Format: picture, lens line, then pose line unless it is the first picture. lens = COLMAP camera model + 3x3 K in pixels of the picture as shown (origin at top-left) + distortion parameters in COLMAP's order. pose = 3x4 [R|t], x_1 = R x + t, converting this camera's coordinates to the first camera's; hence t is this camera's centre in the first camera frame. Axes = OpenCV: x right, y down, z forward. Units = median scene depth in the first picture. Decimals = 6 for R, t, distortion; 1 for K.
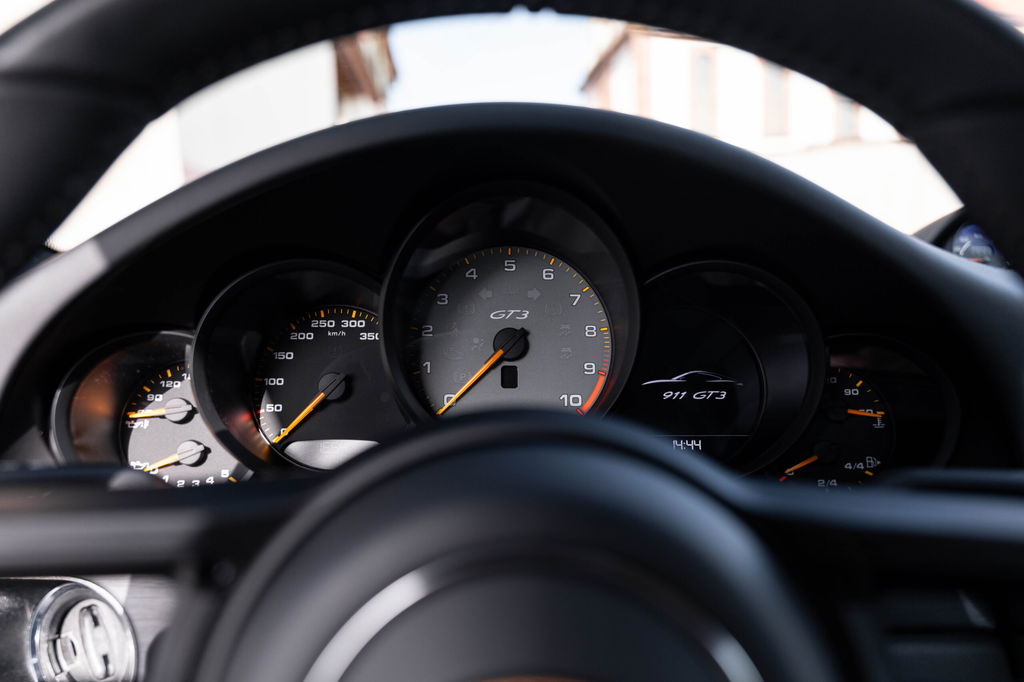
lens RADIAL K [[714.3, 0, 512.0], [0, 714.3, 341.0], [0, 0, 1]] dist [-0.000892, -0.001137]
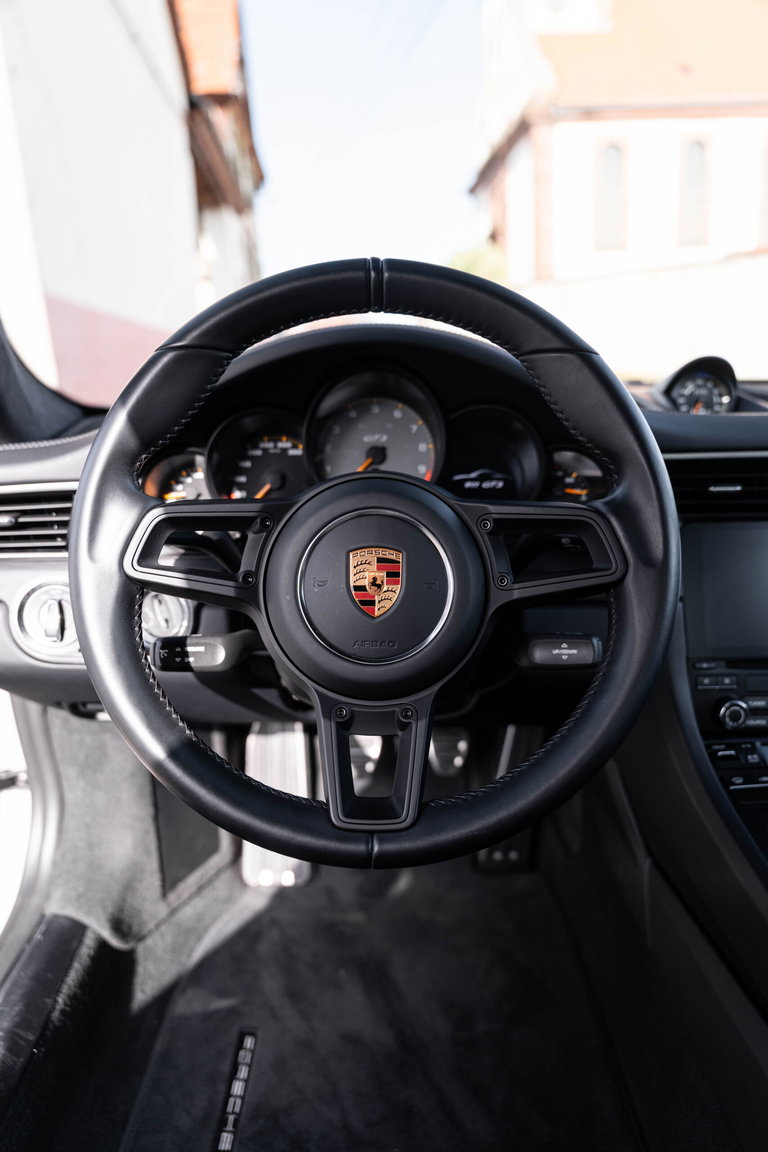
lens RADIAL K [[764.1, 0, 384.0], [0, 764.1, 576.0], [0, 0, 1]] dist [-0.011187, -0.008099]
pose [[0.999831, -0.009469, -0.015759, 0.043345], [0.011396, 0.991829, 0.127061, 0.058688], [0.014427, -0.127219, 0.991770, -0.861776]]
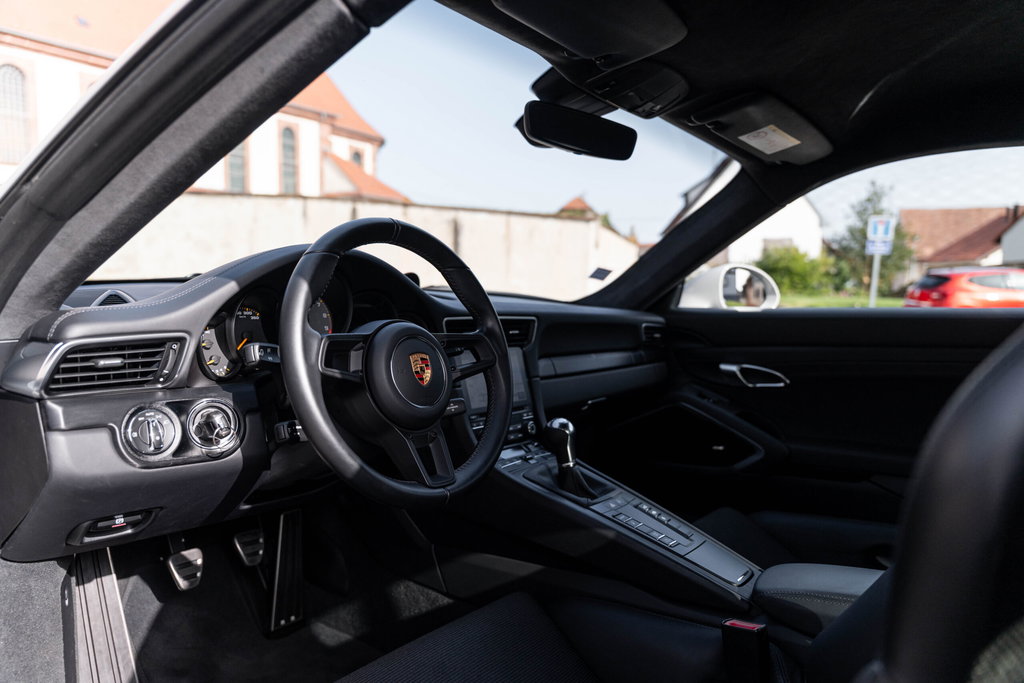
lens RADIAL K [[679.2, 0, 508.7], [0, 679.2, 341.6], [0, 0, 1]] dist [-0.011187, -0.008099]
pose [[0.624604, -0.030001, 0.780365, -1.584799], [0.069023, 0.997472, -0.016899, 0.190533], [-0.777885, 0.064418, 0.625096, -1.303471]]
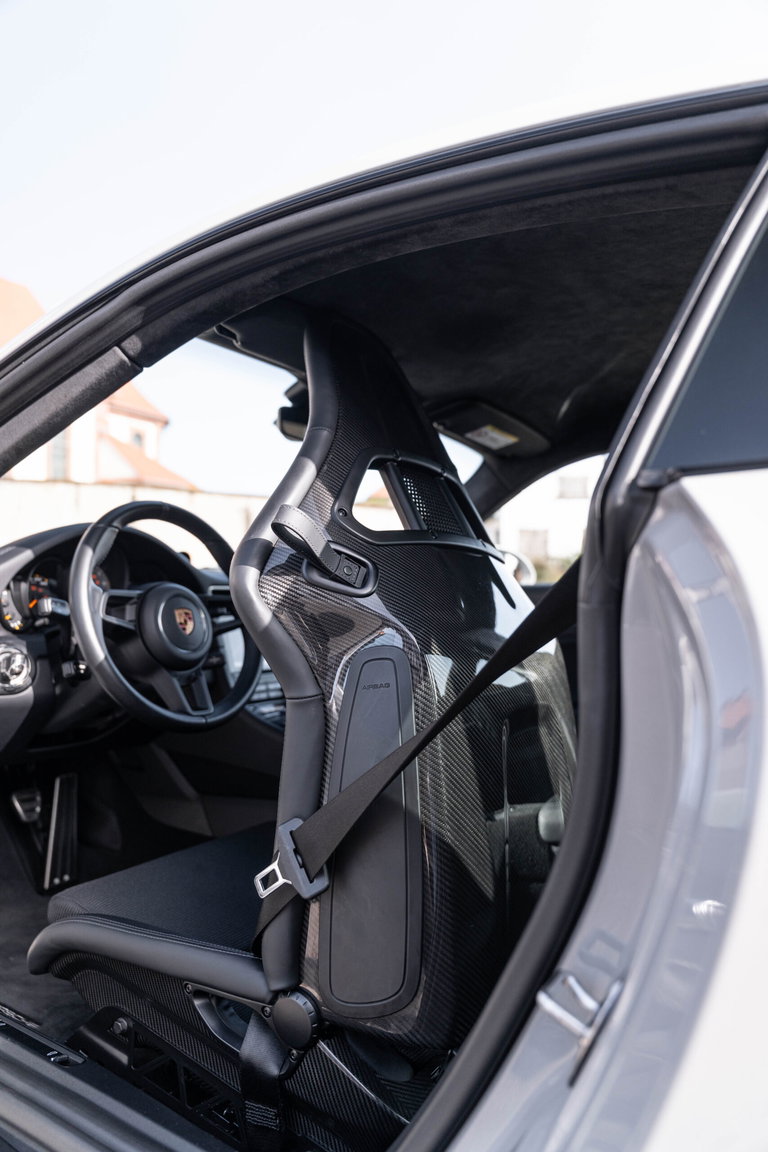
lens RADIAL K [[764.1, 0, 384.0], [0, 764.1, 576.0], [0, 0, 1]] dist [-0.011187, -0.008099]
pose [[0.548008, 0.036636, 0.835670, -2.189685], [0.084755, 0.991467, -0.099047, 0.421907], [-0.832168, 0.125106, 0.540227, -2.064056]]
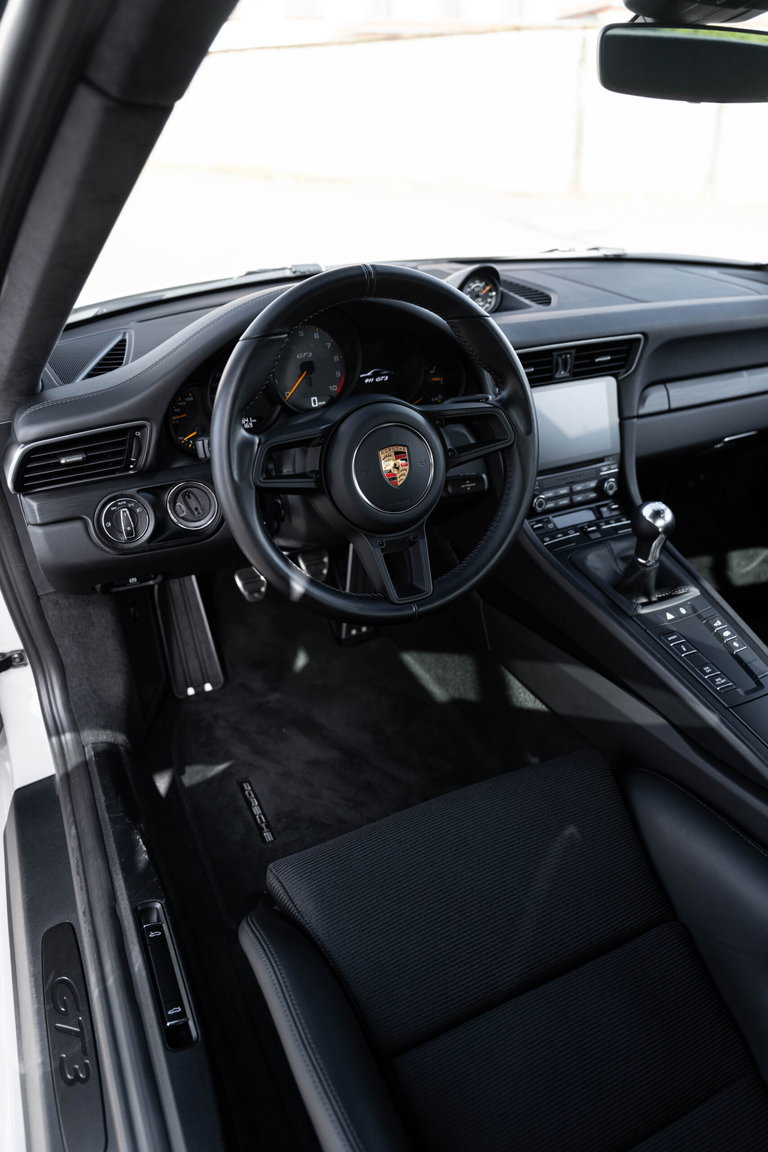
lens RADIAL K [[764.1, 0, 384.0], [0, 764.1, 576.0], [0, 0, 1]] dist [-0.011187, -0.008099]
pose [[0.906694, -0.218998, 0.360481, -0.857608], [0.074255, 0.924175, 0.374682, -0.295651], [-0.415202, -0.312954, 0.854205, -1.557229]]
